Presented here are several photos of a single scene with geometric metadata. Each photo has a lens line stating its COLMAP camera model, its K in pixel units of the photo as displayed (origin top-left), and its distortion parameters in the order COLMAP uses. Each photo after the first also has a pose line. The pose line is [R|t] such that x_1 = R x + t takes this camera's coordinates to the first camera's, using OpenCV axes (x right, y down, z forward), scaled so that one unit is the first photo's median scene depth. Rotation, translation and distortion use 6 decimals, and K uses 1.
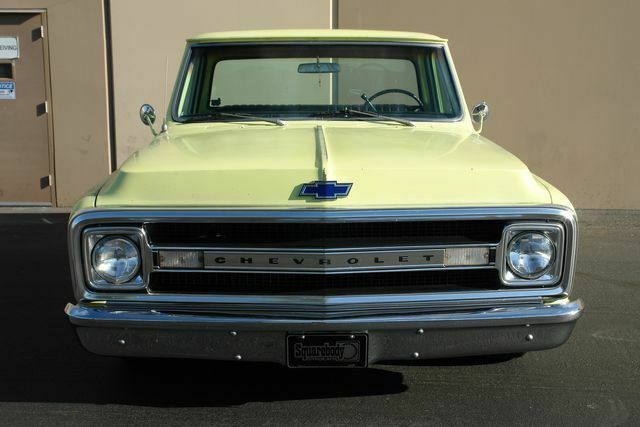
lens RADIAL K [[900.5, 0, 320.0], [0, 900.5, 213.5], [0, 0, 1]] dist [0.030138, 0.112145]
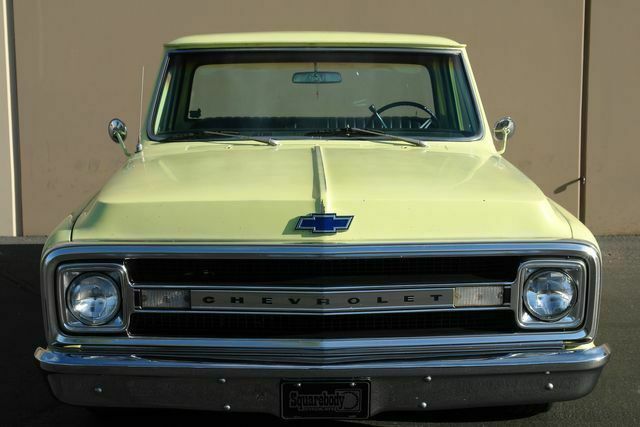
lens RADIAL K [[1122.6, 0, 320.0], [0, 1122.6, 213.5], [0, 0, 1]] dist [0.083718, 0.112548]
pose [[0.999997, 0.001767, 0.001852, 0.000004], [-0.001718, 0.999666, -0.025774, -0.006208], [-0.001897, 0.025771, 0.999666, -0.136348]]
